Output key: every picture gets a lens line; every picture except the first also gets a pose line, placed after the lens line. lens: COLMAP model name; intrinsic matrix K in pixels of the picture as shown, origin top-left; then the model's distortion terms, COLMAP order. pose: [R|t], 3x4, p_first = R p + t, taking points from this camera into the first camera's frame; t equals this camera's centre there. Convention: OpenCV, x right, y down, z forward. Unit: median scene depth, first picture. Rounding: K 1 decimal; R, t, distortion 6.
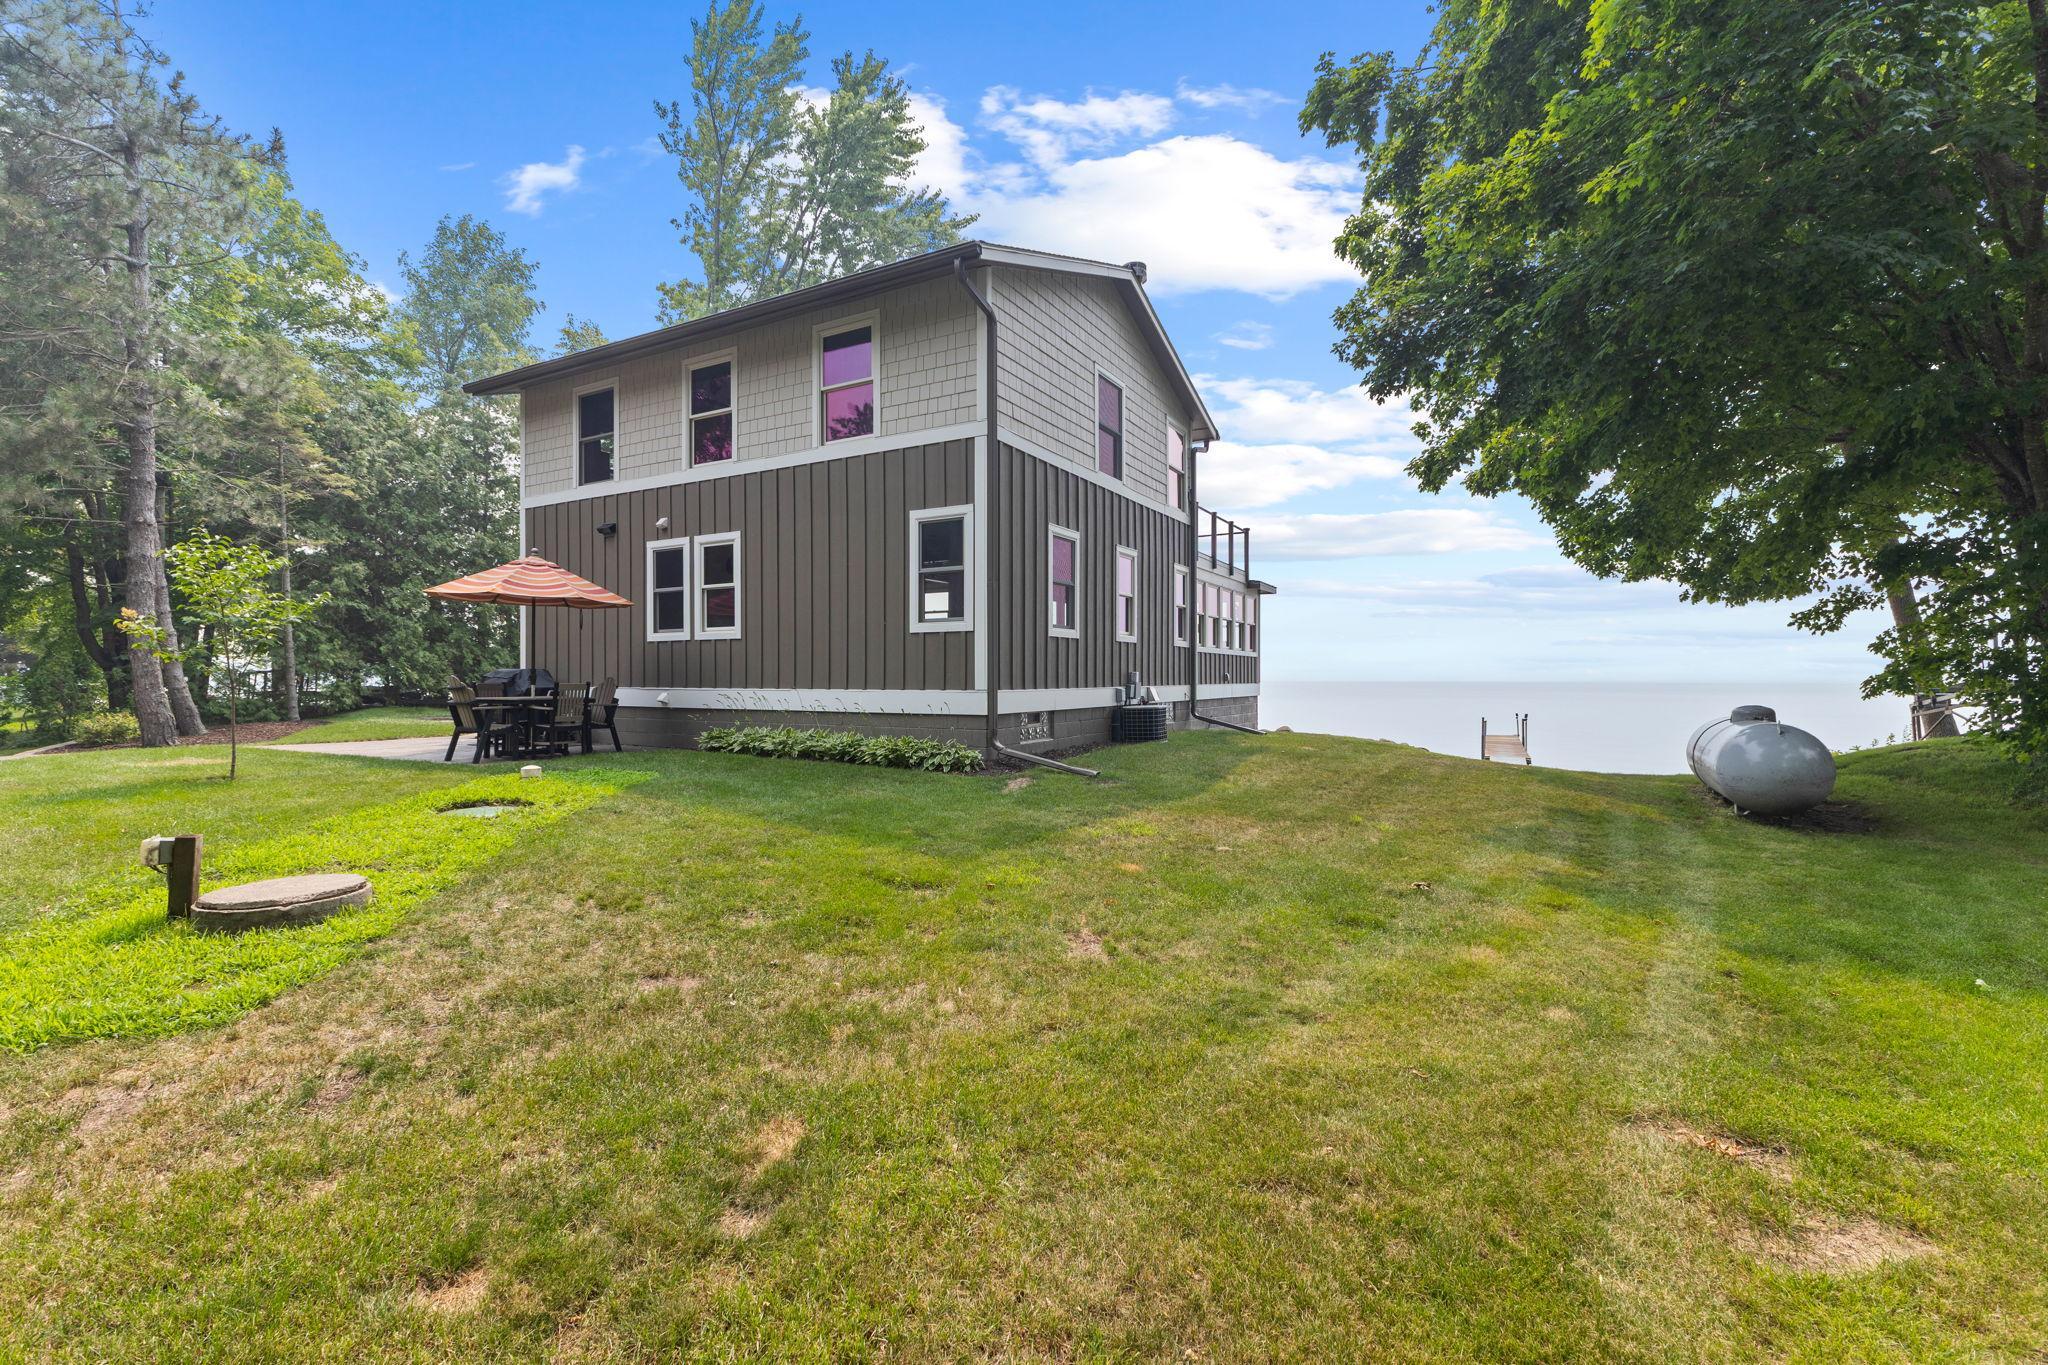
lens RADIAL K [[888.7, 0, 1018.3], [0, 888.7, 680.1], [0, 0, 1]] dist [0.002510, 0.000367]
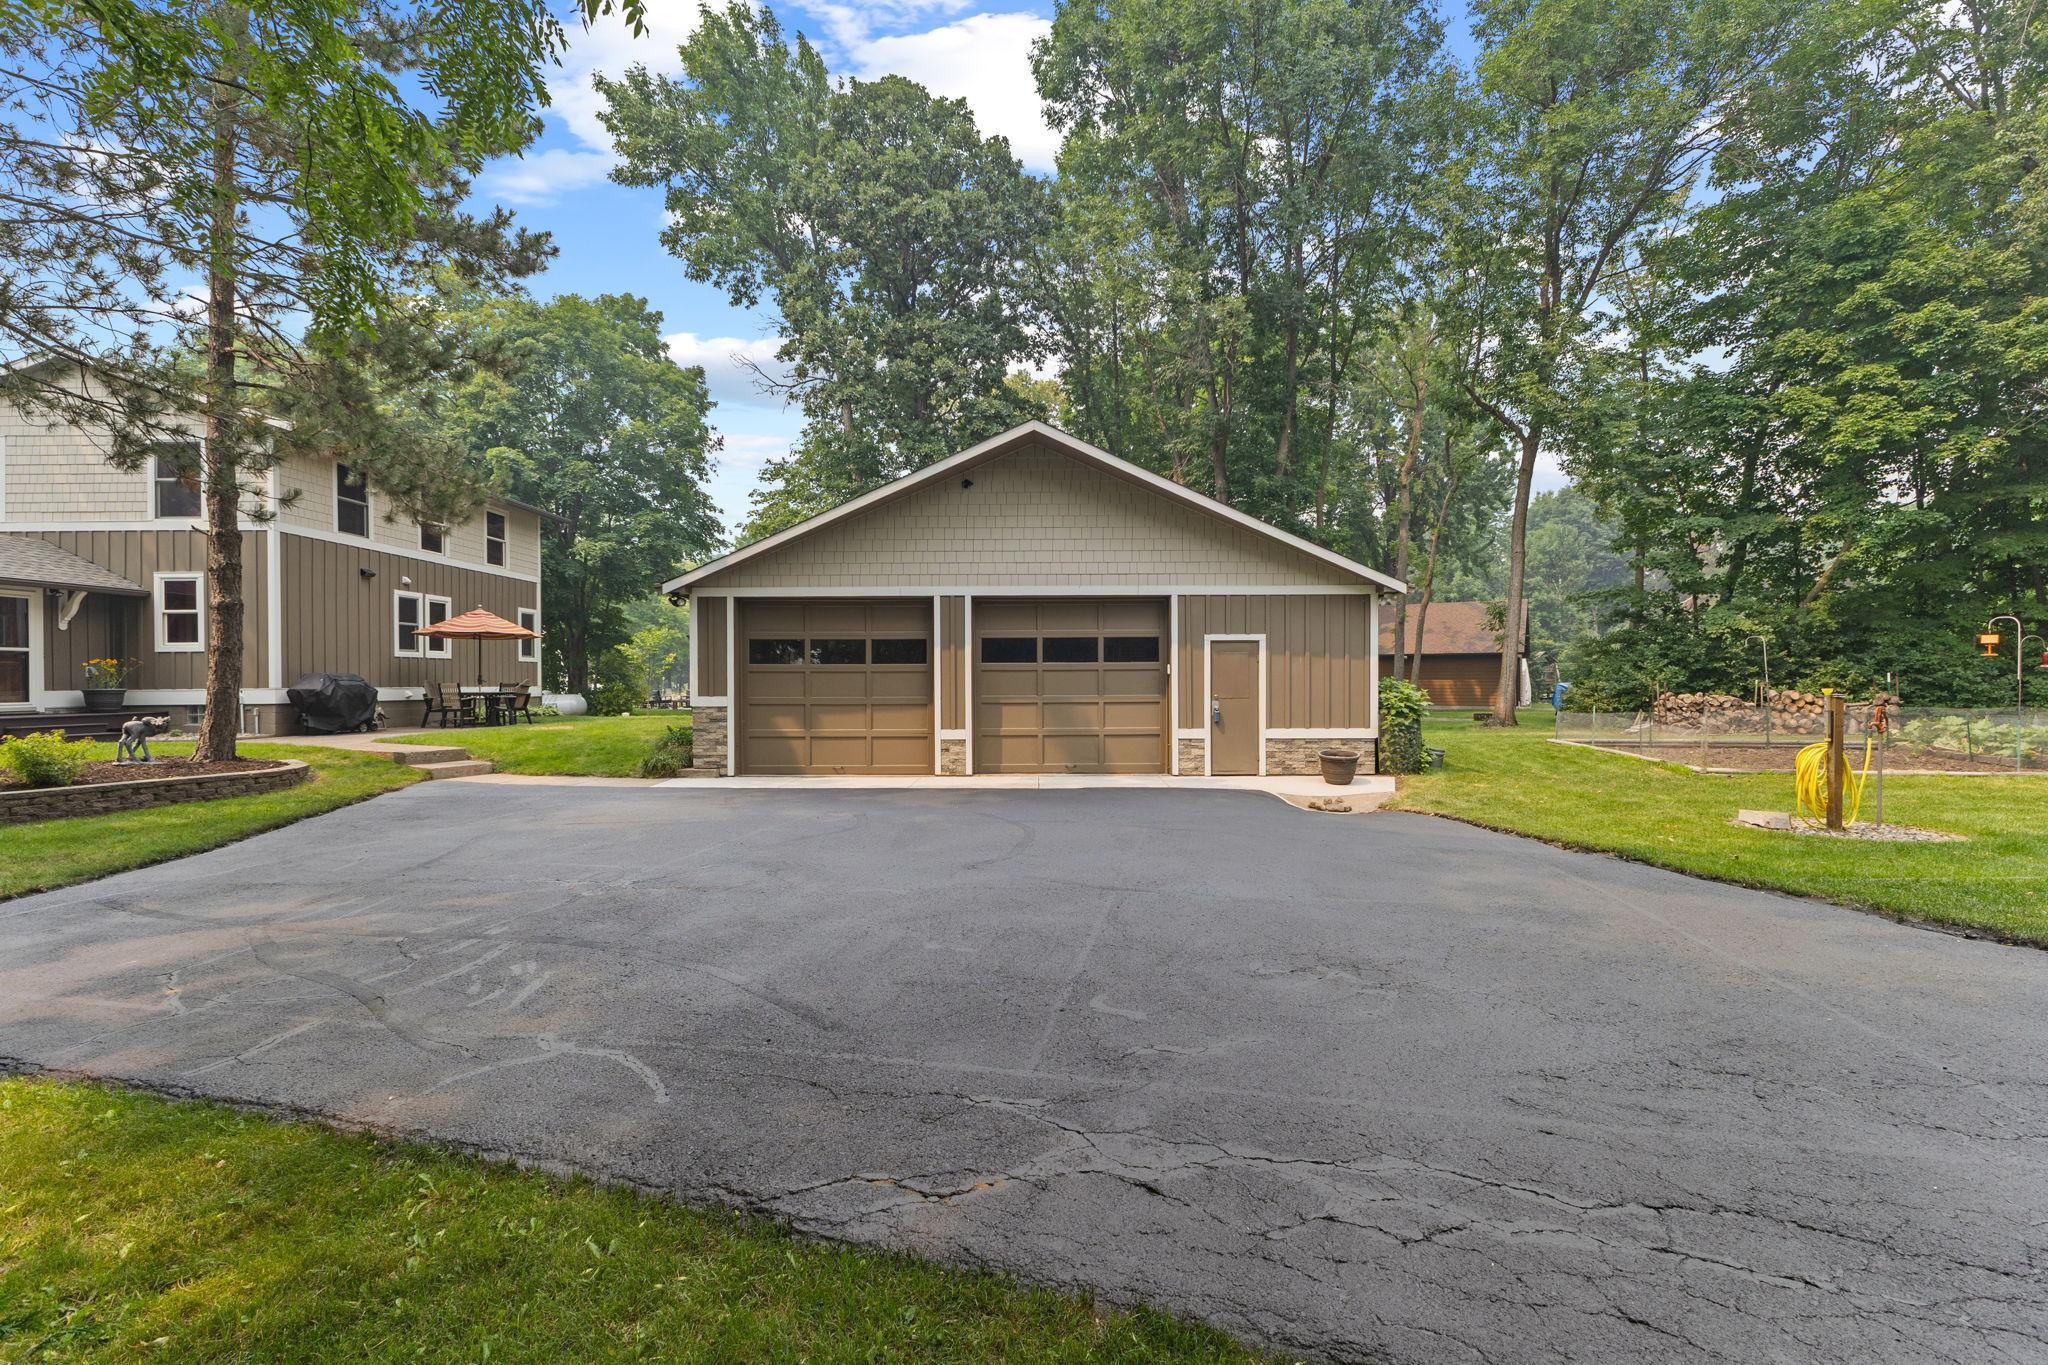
lens RADIAL K [[888.7, 0, 1025.3], [0, 888.7, 679.9], [0, 0, 1]] dist [0.002510, 0.000367]
pose [[-0.508536, 0.003104, 0.861035, -8.607796], [0.011384, 0.999930, 0.003119, 0.012101], [-0.860966, 0.011388, -0.508536, 3.268219]]
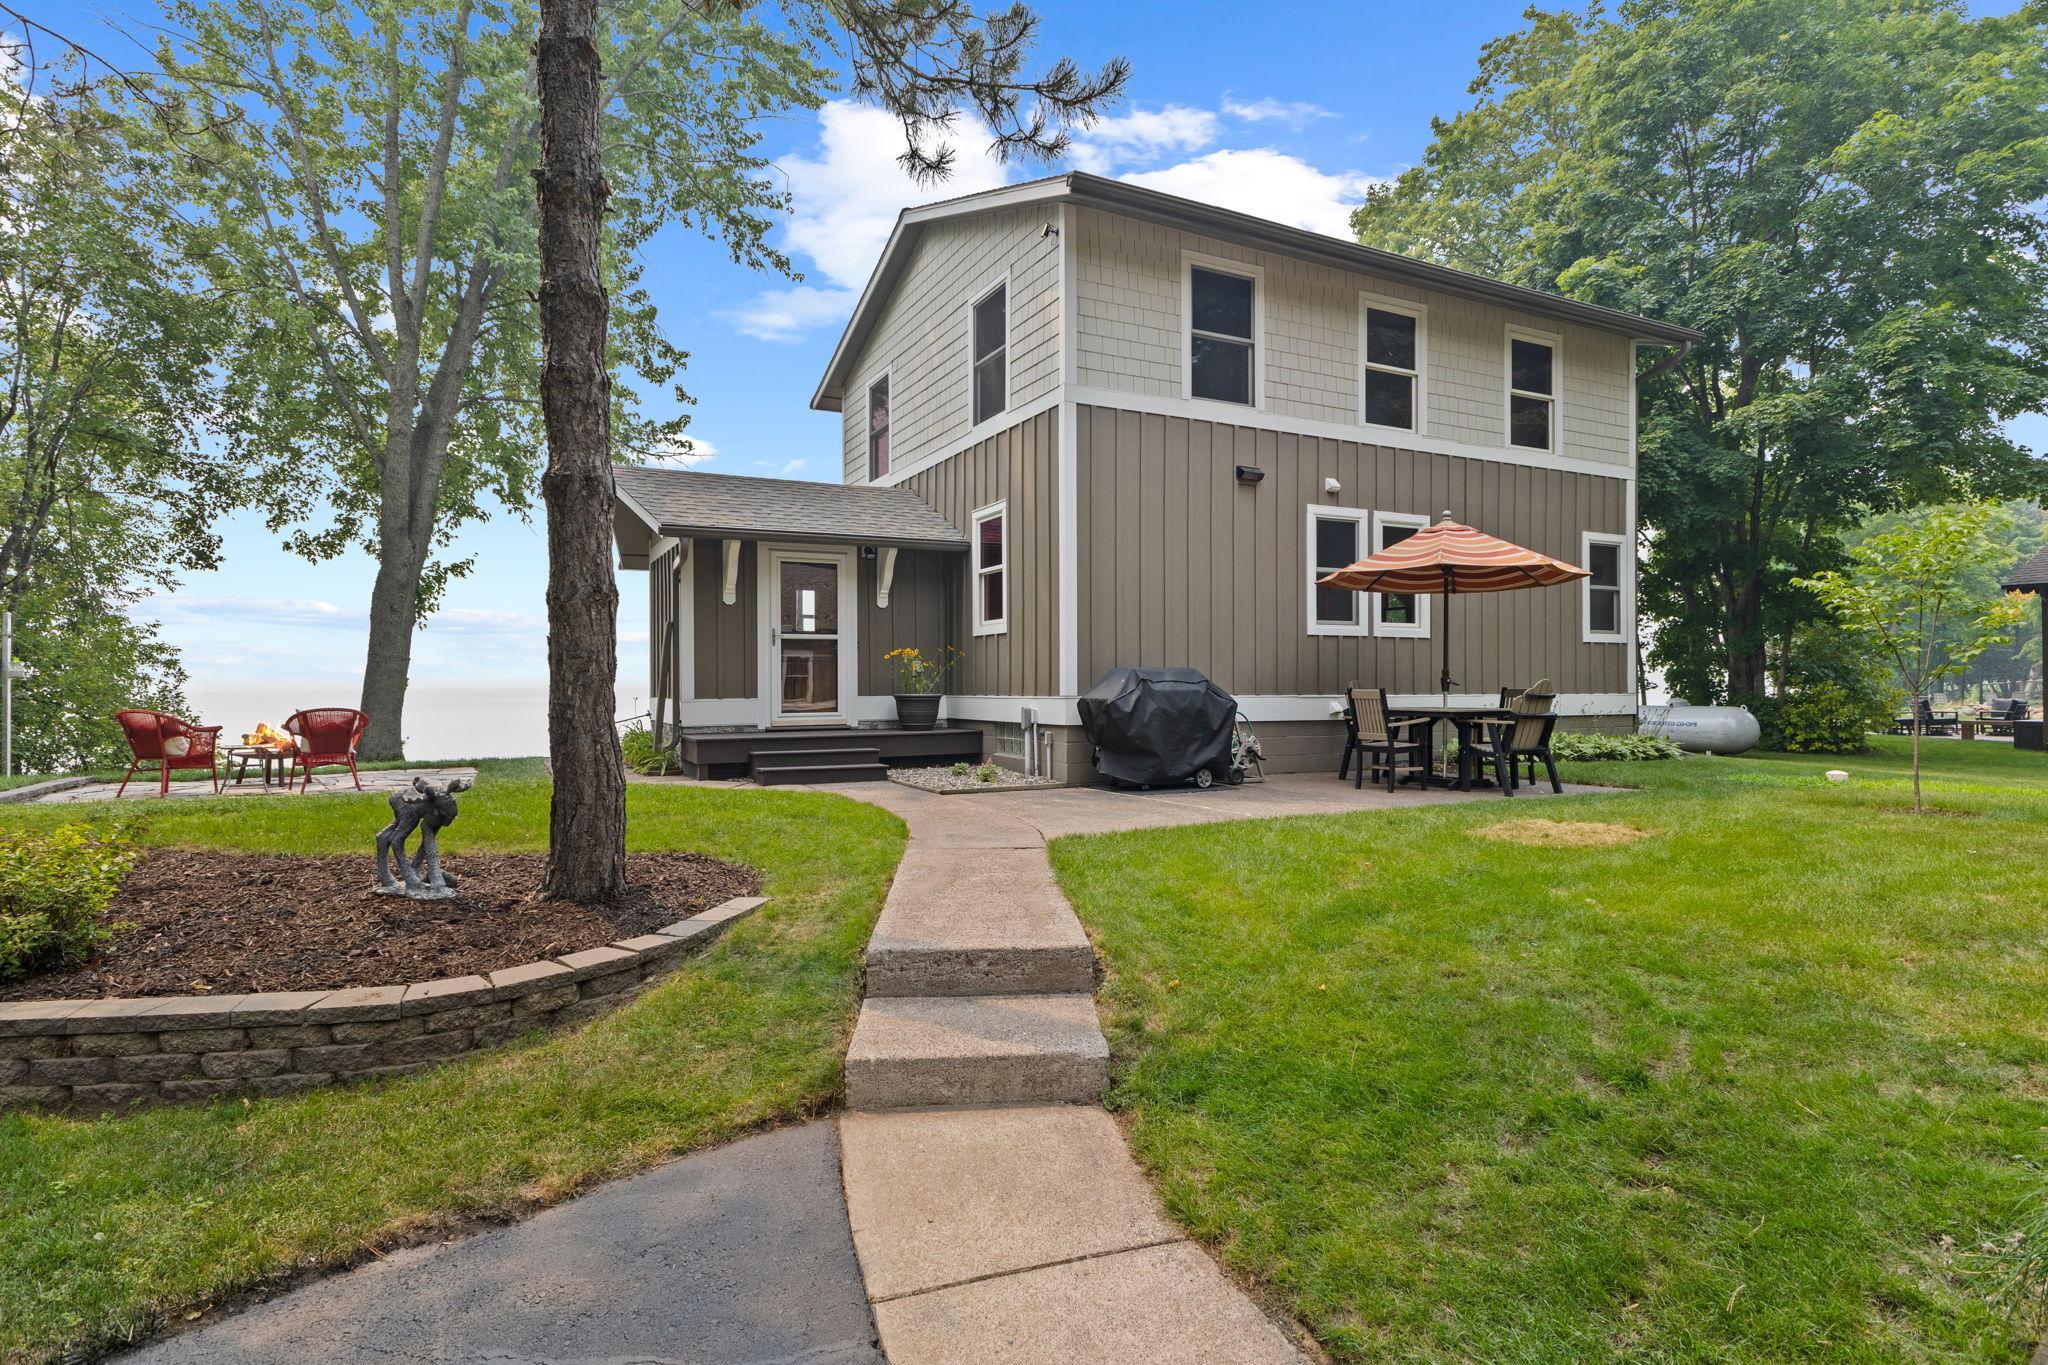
lens RADIAL K [[1027.7, 0, 1029.6], [0, 1027.7, 683.0], [0, 0, 1]] dist [0.018303, 0.000355]
pose [[0.533038, 0.000132, 0.846091, -4.968222], [0.008948, 0.999943, -0.005794, 0.003631], [-0.846044, 0.010659, 0.533006, 2.815202]]
